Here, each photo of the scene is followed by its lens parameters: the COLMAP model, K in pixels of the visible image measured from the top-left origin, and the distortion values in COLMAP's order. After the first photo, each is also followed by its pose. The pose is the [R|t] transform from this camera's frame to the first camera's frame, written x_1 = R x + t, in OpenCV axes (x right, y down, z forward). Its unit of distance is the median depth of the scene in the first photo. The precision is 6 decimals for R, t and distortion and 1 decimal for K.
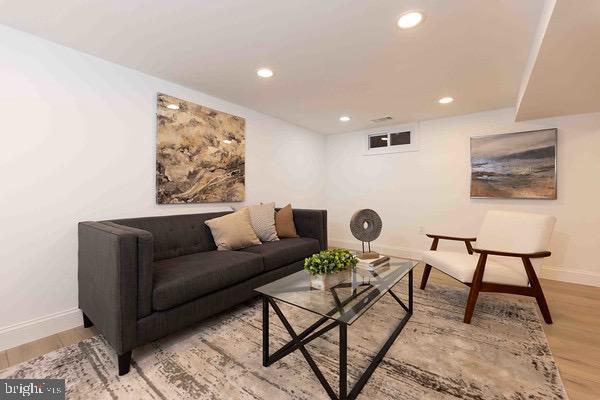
lens RADIAL K [[245.4, 0, 294.9], [0, 245.4, 197.4], [0, 0, 1]] dist [0.003341, 0.000715]
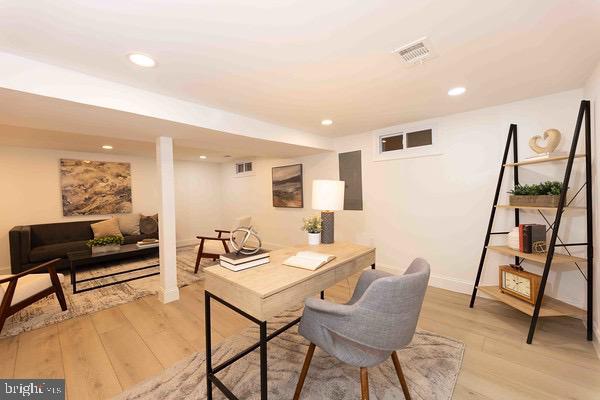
lens RADIAL K [[245.4, 0, 305.8], [0, 245.4, 201.3], [0, 0, 1]] dist [0.003341, 0.000715]
pose [[0.996243, -0.025090, -0.082884, 1.272322], [0.025858, 0.999632, 0.008216, -0.048371], [0.082647, -0.010328, 0.996525, -0.651100]]
